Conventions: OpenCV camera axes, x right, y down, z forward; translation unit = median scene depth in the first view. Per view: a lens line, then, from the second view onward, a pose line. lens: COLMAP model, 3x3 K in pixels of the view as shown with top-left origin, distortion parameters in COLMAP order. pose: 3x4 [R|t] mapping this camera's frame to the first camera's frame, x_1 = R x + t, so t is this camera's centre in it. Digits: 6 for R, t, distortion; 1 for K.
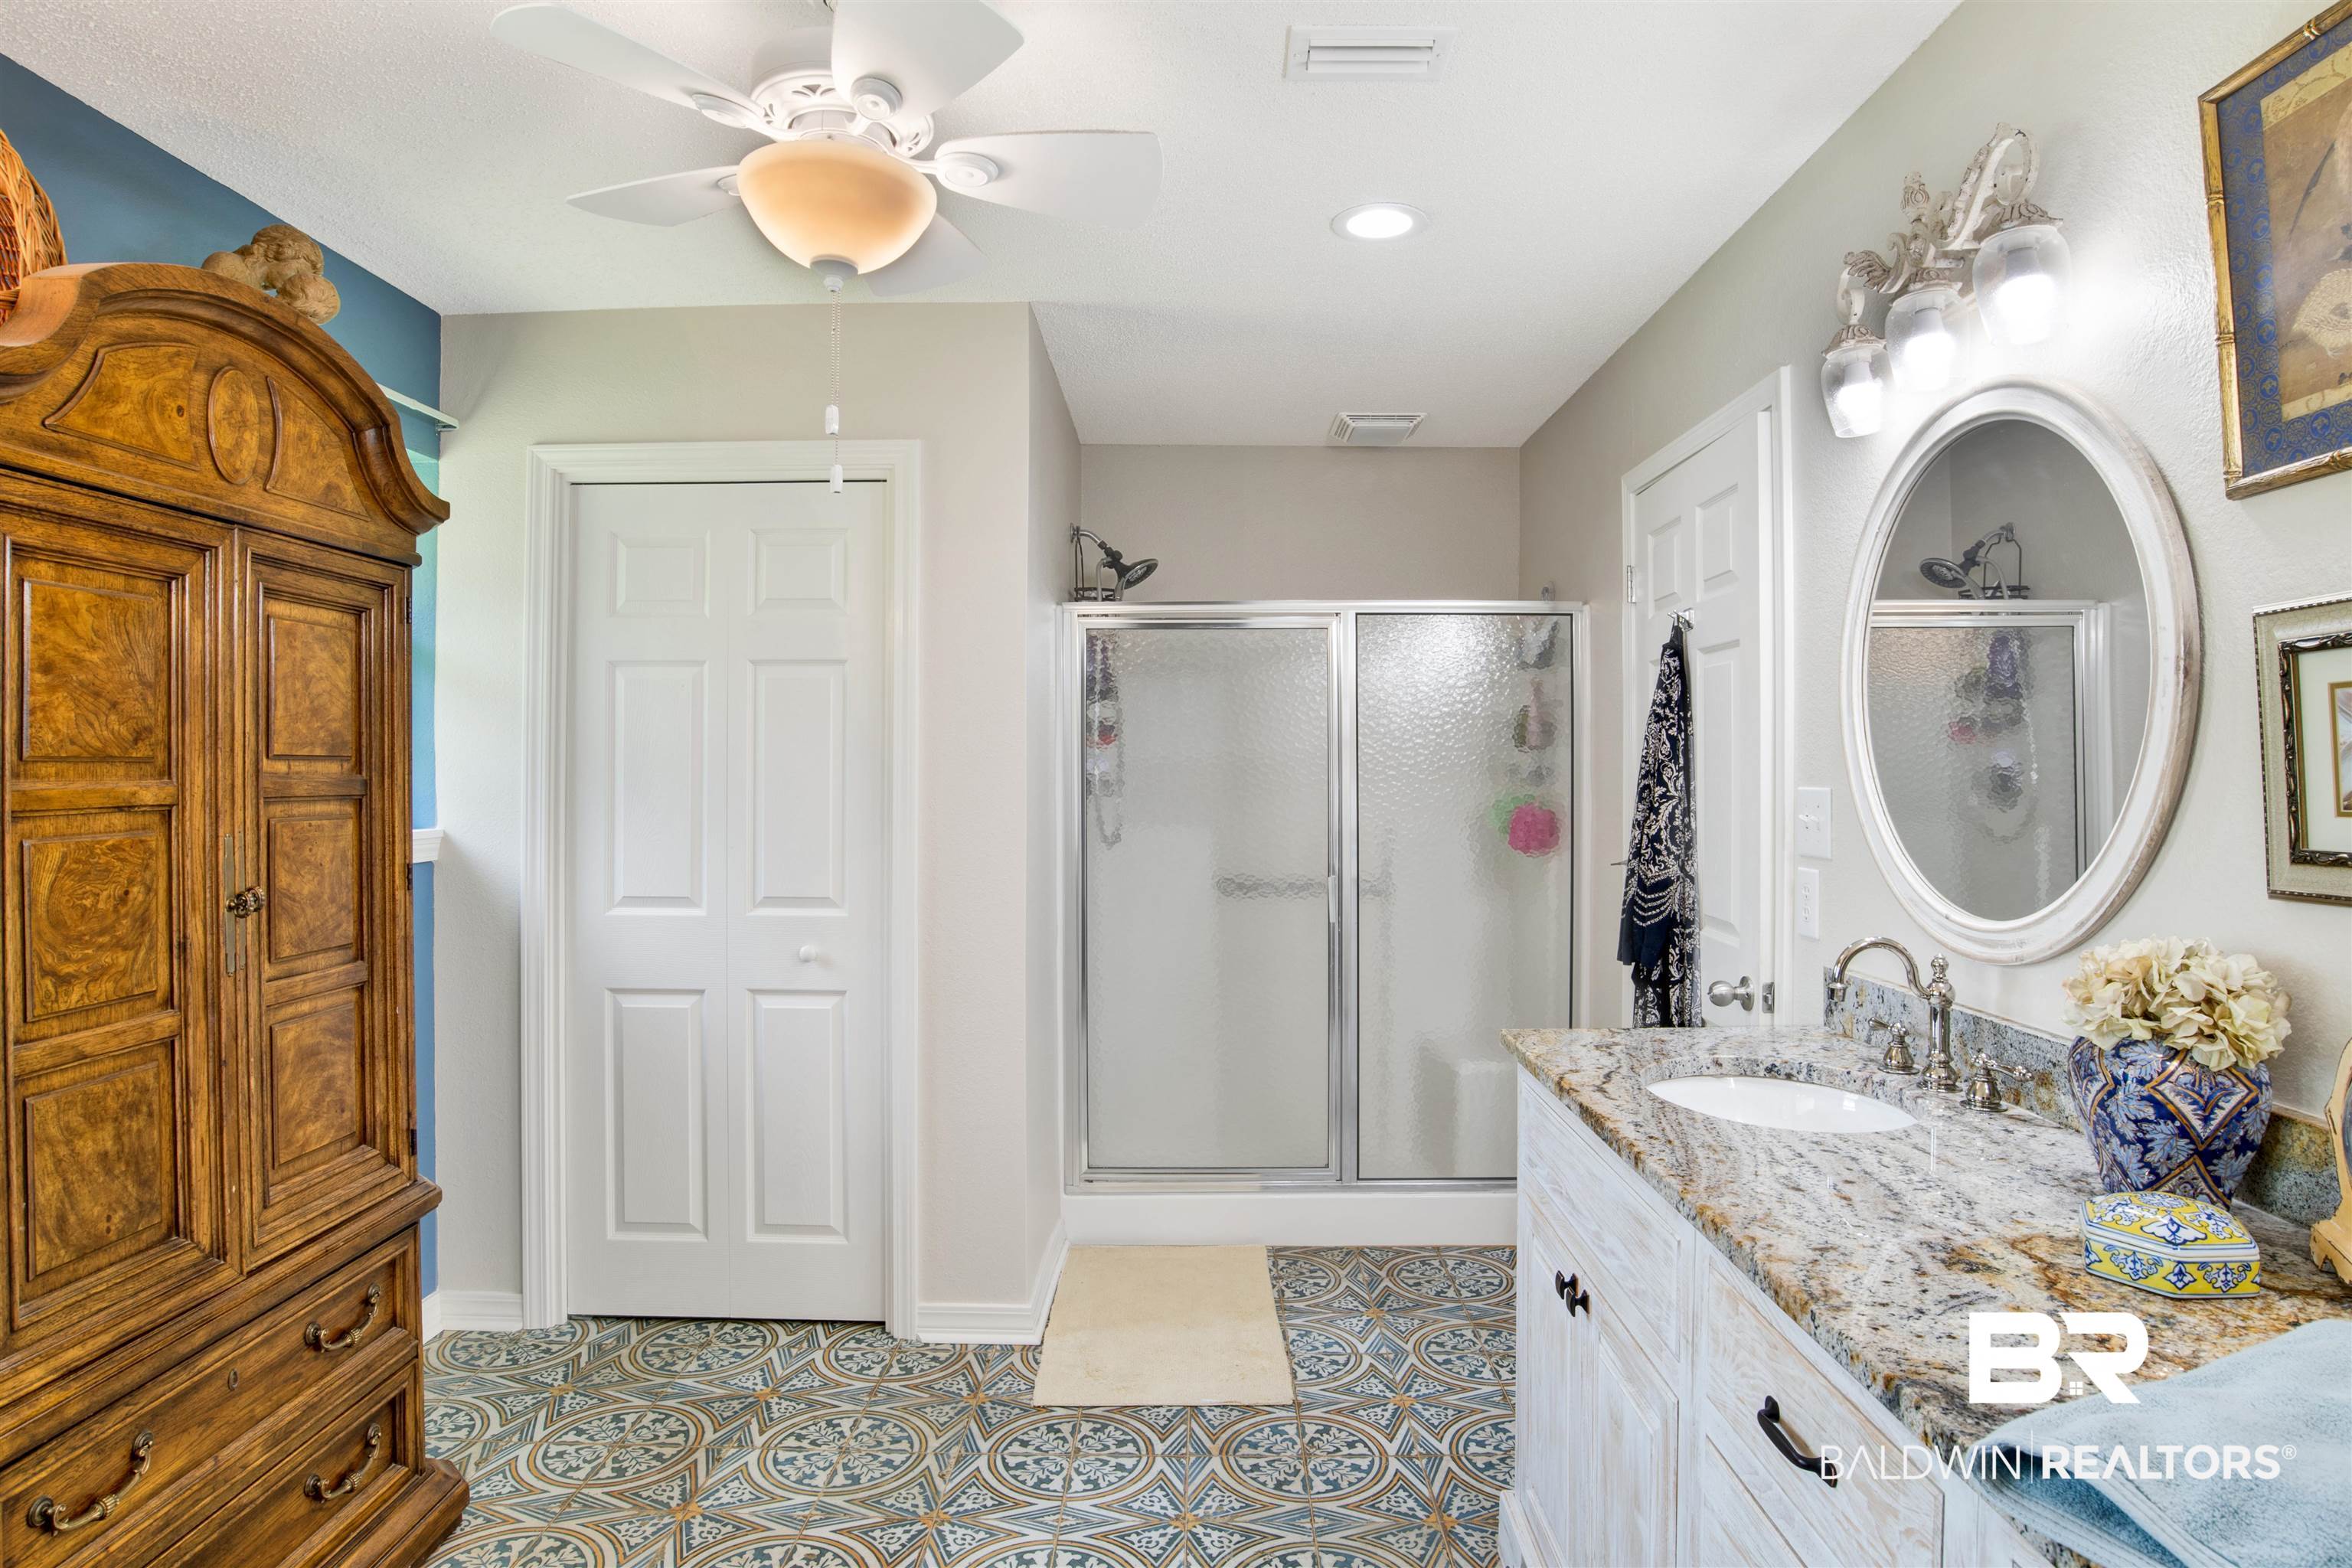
lens RADIAL K [[1315.6, 0, 1183.6], [0, 1315.6, 775.2], [0, 0, 1]] dist [-0.066652, 0.023215]
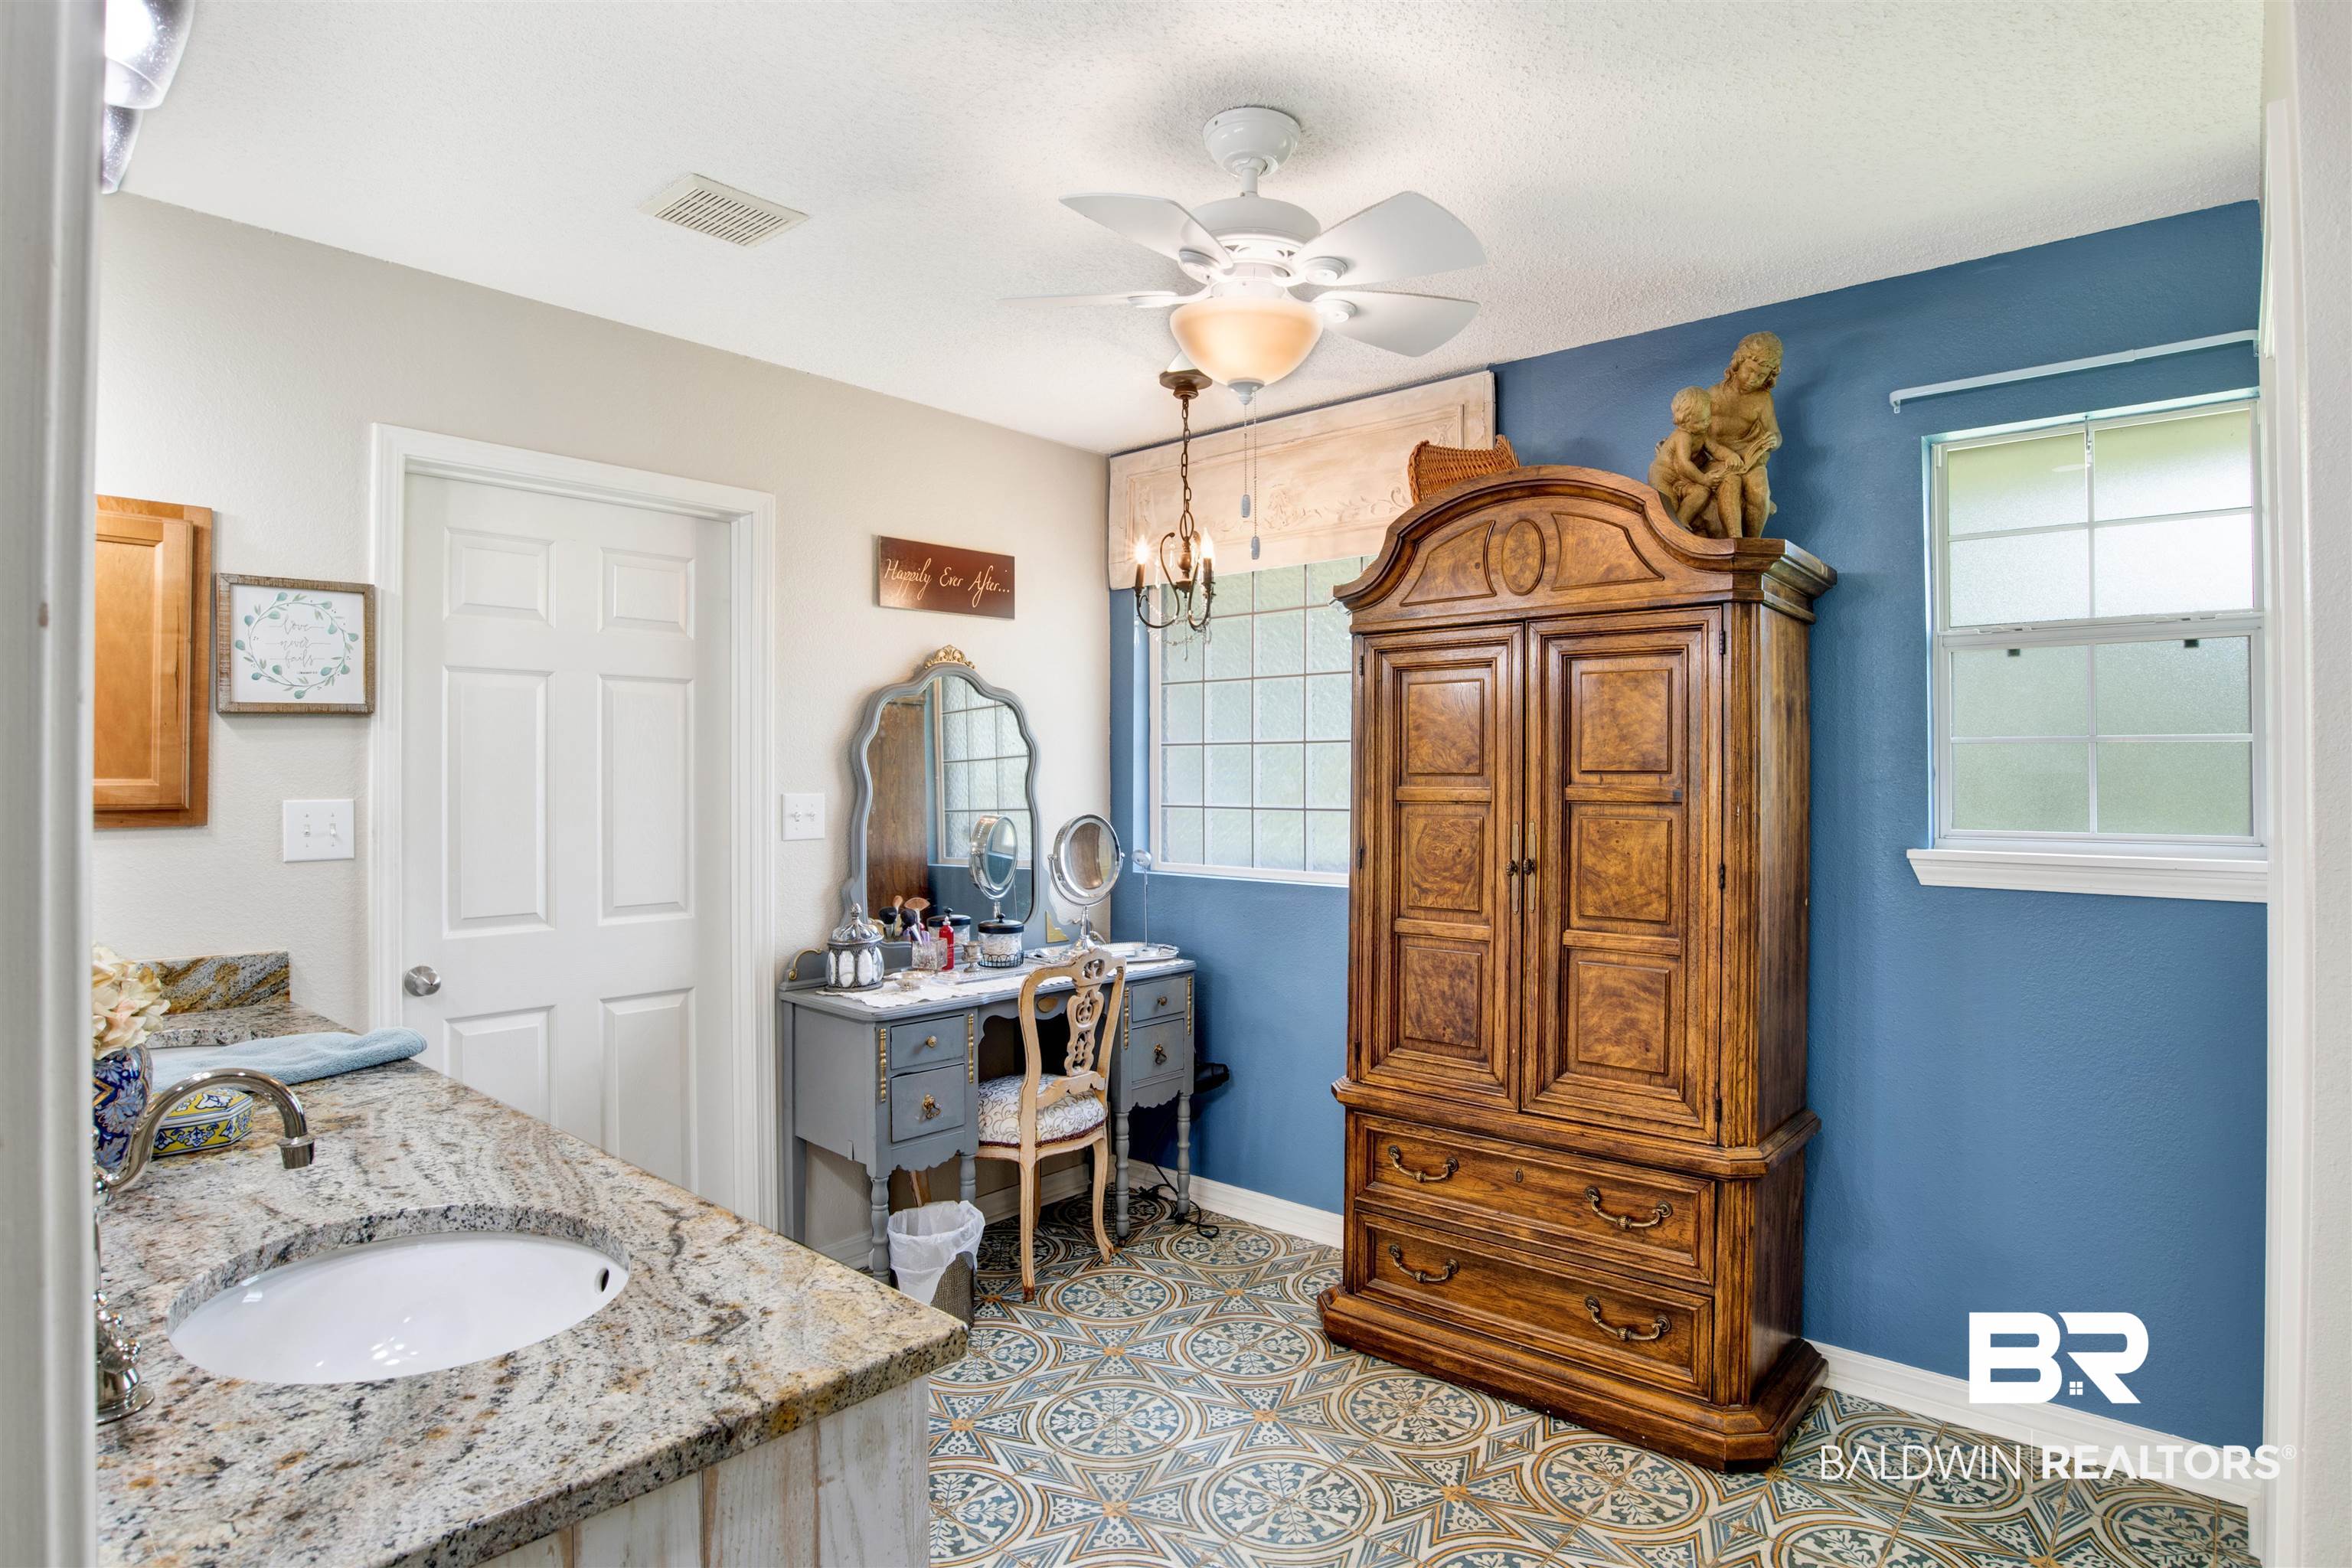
lens RADIAL K [[1245.3, 0, 1188.0], [0, 1245.3, 776.7], [0, 0, 1]] dist [-0.065038, 0.012413]
pose [[-0.647785, -0.003337, -0.761816, 0.633724], [-0.008205, 0.999963, 0.002597, -0.009568], [0.761779, 0.007933, -0.647789, 1.601511]]
